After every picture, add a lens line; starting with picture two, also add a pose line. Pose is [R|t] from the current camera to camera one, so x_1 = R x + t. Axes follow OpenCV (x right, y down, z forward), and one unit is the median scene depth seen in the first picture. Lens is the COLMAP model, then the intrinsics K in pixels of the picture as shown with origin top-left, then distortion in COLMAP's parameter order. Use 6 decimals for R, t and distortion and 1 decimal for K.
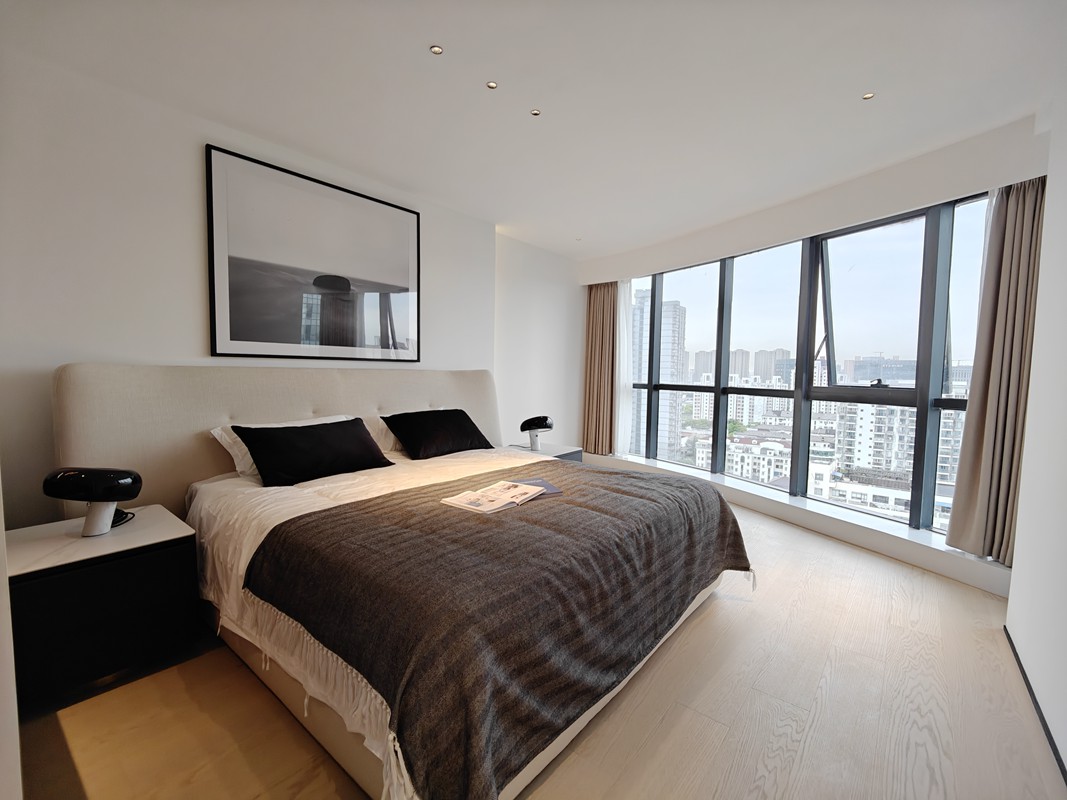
lens RADIAL K [[464.1, 0, 533.5], [0, 464.1, 400.0], [0, 0, 1]] dist [0.005682, 0.000231]
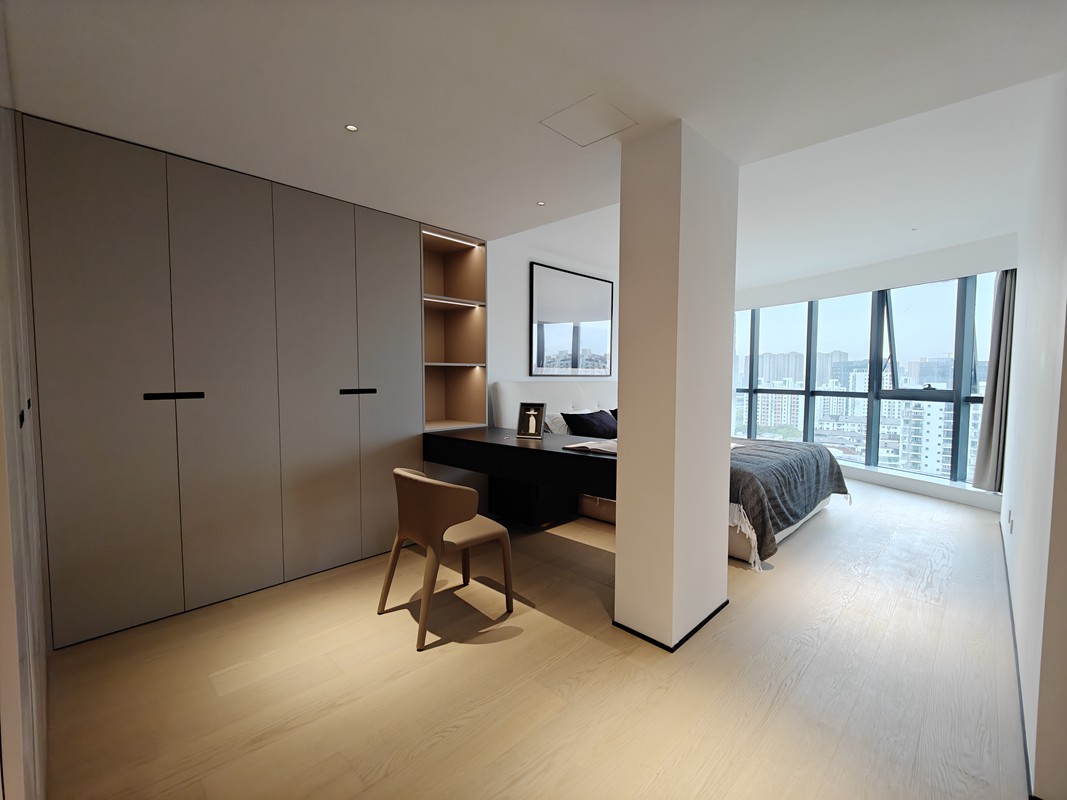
lens RADIAL K [[460.8, 0, 533.5], [0, 460.8, 400.0], [0, 0, 1]] dist [-0.000564, -0.000162]
pose [[0.995449, -0.007620, -0.094994, -0.352470], [0.006332, 0.999884, -0.013847, 0.016496], [0.095088, 0.013182, 0.995382, -0.547090]]
